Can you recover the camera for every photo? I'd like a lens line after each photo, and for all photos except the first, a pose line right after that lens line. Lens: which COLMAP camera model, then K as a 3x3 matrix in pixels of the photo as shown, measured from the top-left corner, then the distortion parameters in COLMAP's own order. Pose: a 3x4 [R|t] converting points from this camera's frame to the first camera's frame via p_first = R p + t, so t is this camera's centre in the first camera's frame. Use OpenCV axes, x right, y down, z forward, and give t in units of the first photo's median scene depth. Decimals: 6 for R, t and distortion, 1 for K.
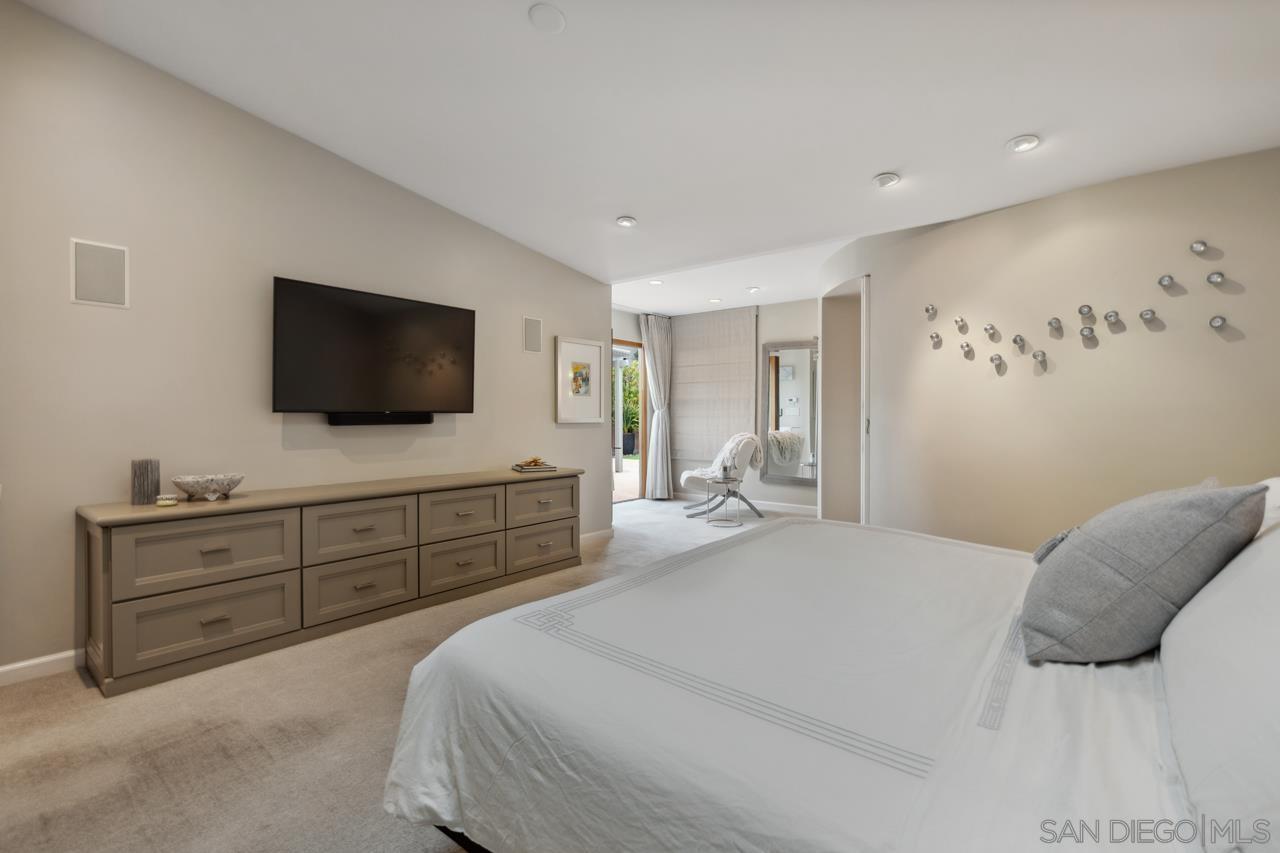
lens RADIAL K [[572.2, 0, 642.6], [0, 572.2, 426.3], [0, 0, 1]] dist [-0.002402, -0.000068]
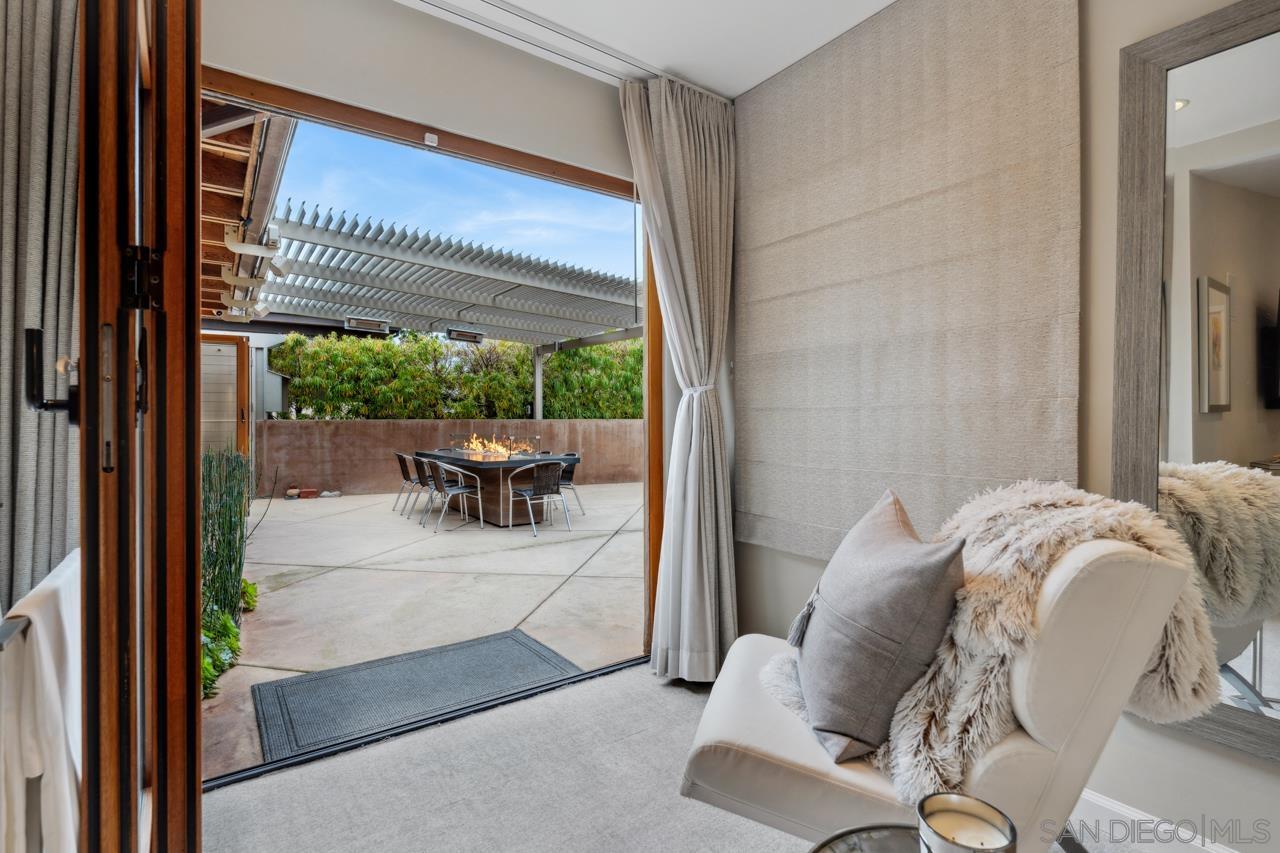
lens RADIAL K [[591.1, 0, 630.5], [0, 591.1, 420.8], [0, 0, 1]] dist [-0.005048, -0.000349]
pose [[0.957398, -0.012183, -0.288514, 0.091416], [0.009194, 0.999889, -0.011711, -0.007883], [0.288624, 0.008560, 0.957404, 0.686773]]
